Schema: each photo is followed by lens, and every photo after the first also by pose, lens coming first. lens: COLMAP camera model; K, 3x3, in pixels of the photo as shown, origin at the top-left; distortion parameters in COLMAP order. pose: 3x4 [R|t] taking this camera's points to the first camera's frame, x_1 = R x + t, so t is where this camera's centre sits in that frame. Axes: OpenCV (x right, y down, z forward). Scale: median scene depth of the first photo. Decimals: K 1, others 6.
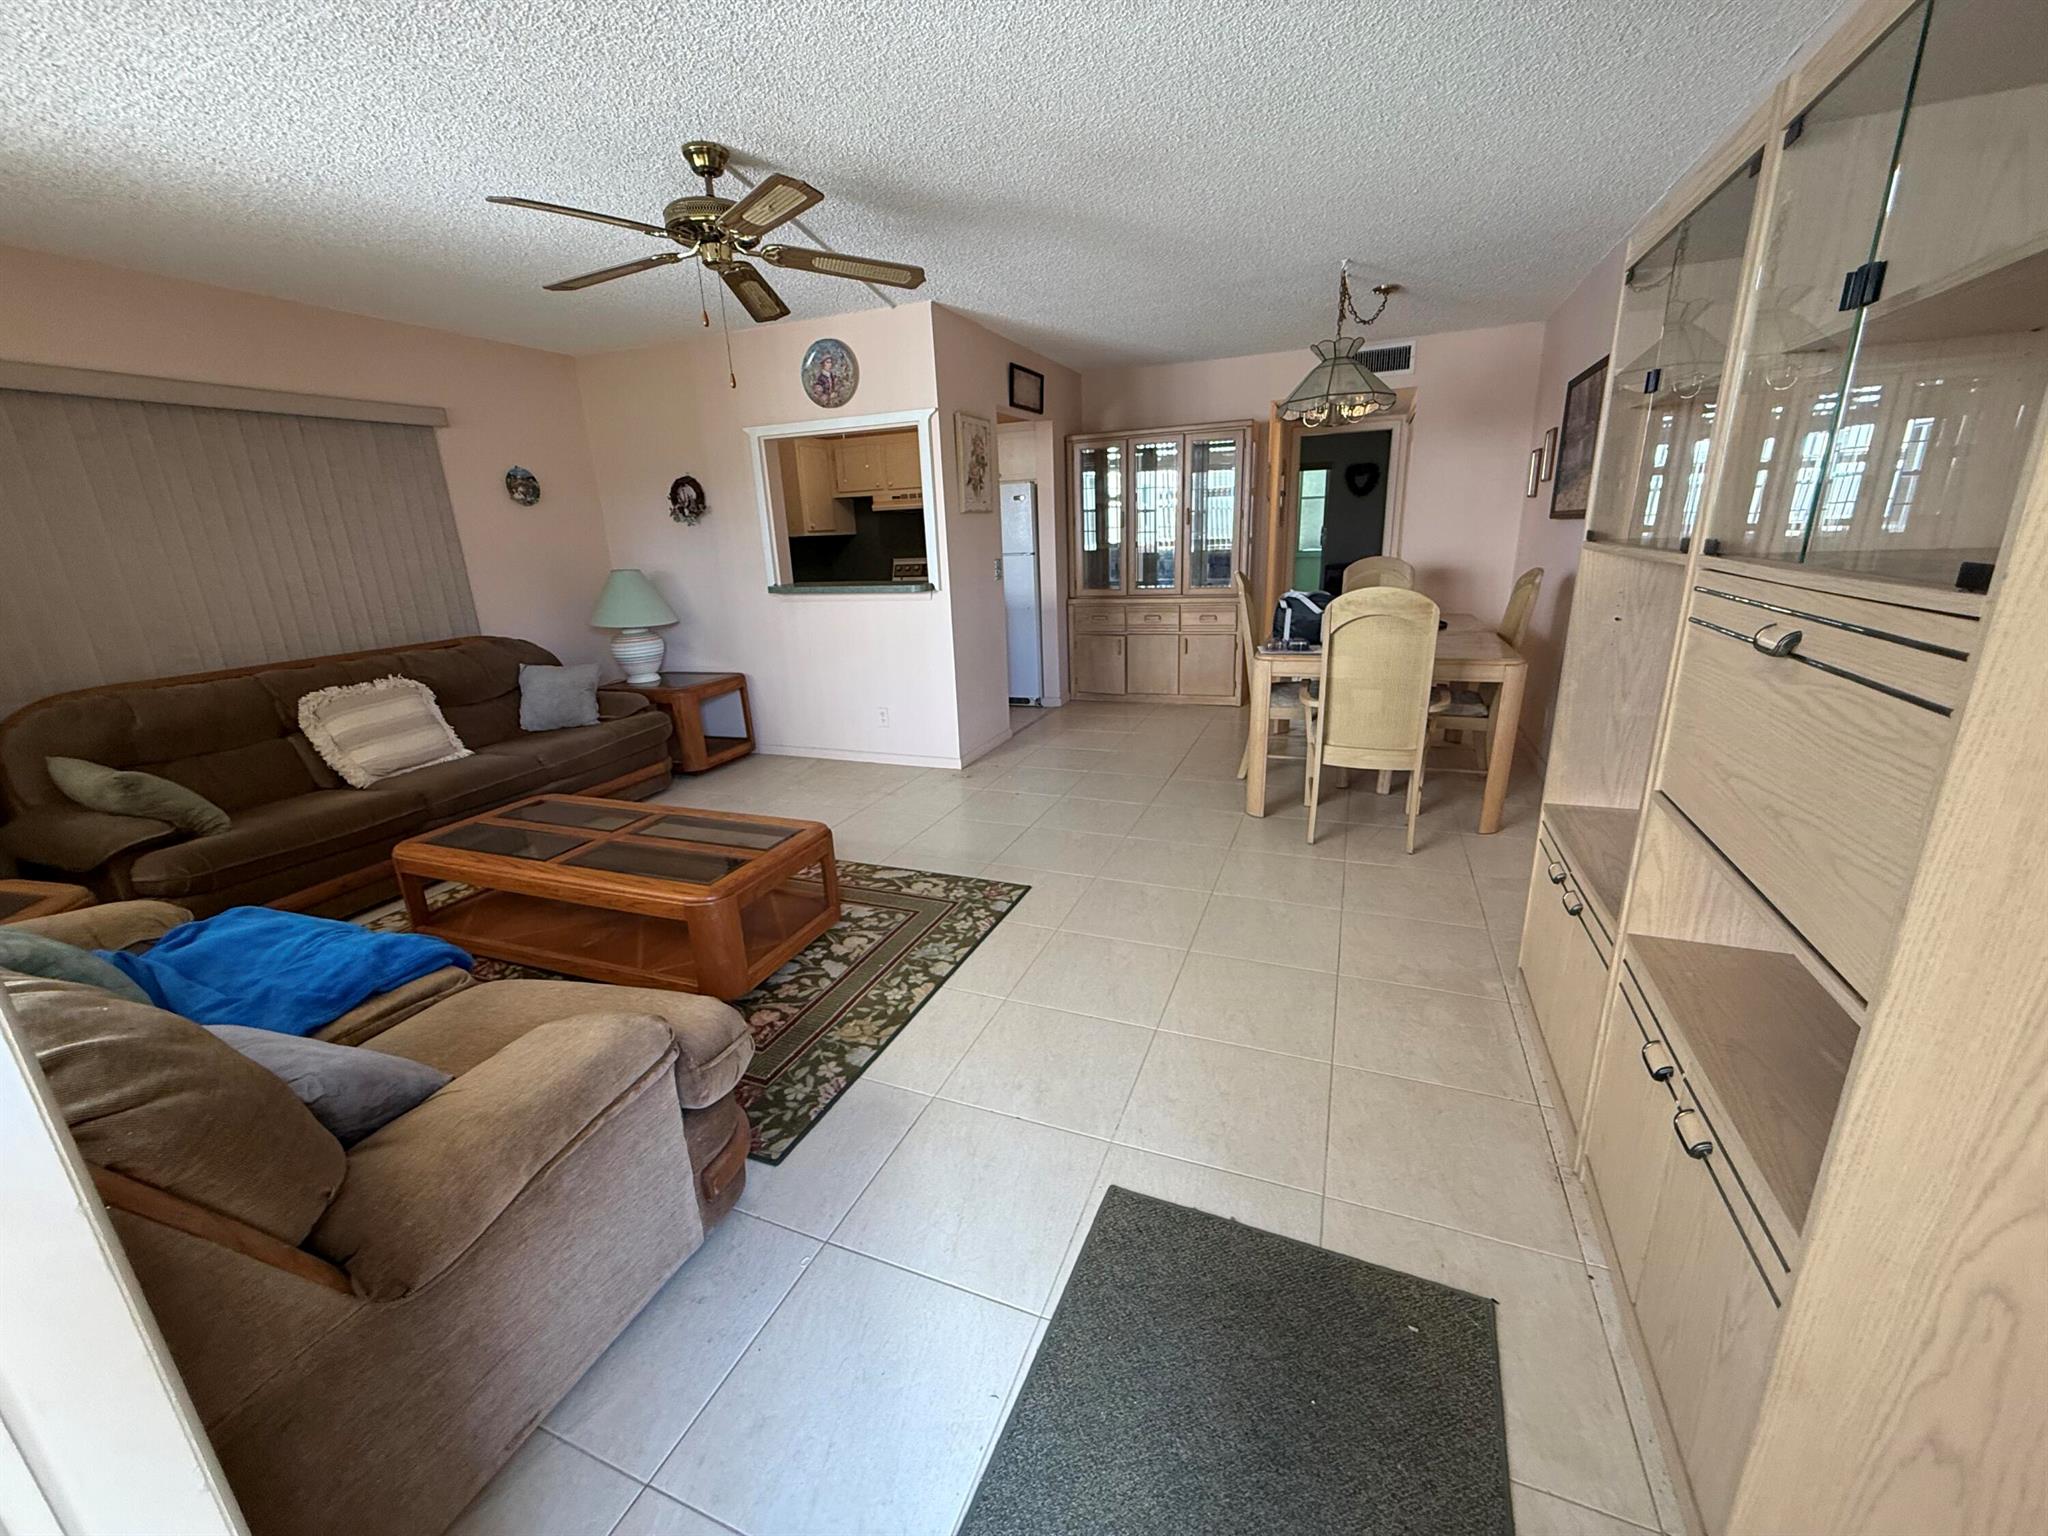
lens RADIAL K [[819.5, 0, 1024.0], [0, 819.5, 768.0], [0, 0, 1]] dist [-0.001347, -0.000319]
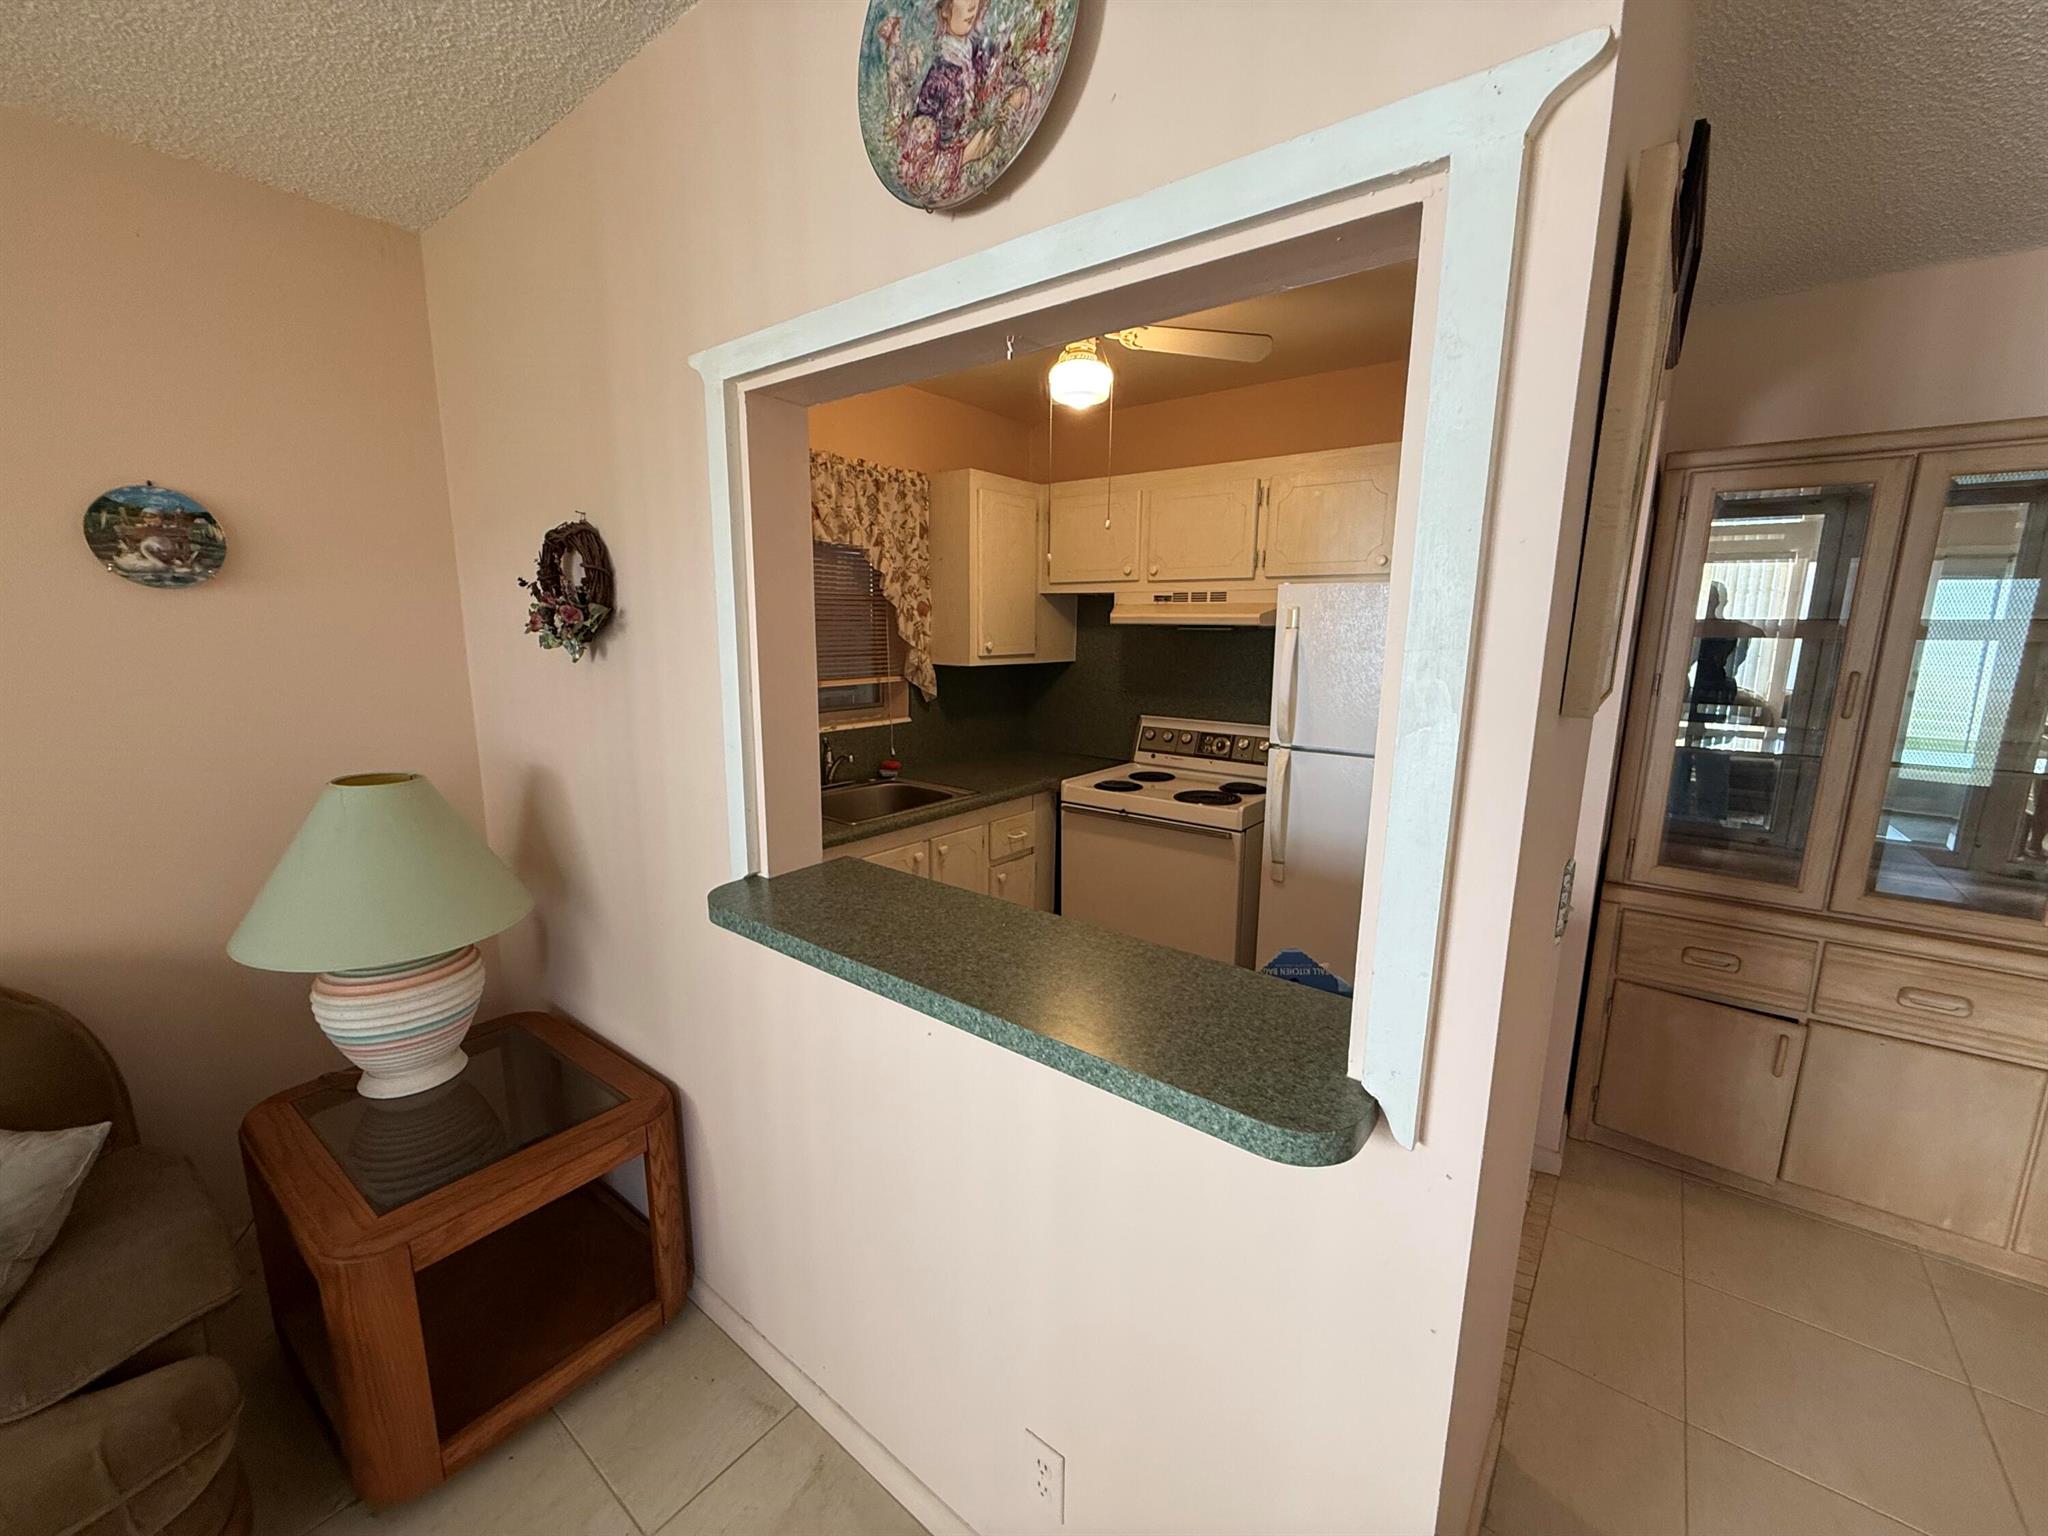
lens RADIAL K [[819.5, 0, 1024.0], [0, 819.5, 768.0], [0, 0, 1]] dist [-0.001347, -0.000319]
pose [[0.958444, 0.096494, -0.268466, -0.108575], [-0.124311, 0.988281, -0.088585, -0.203839], [0.256772, 0.118278, 0.959207, 0.603341]]
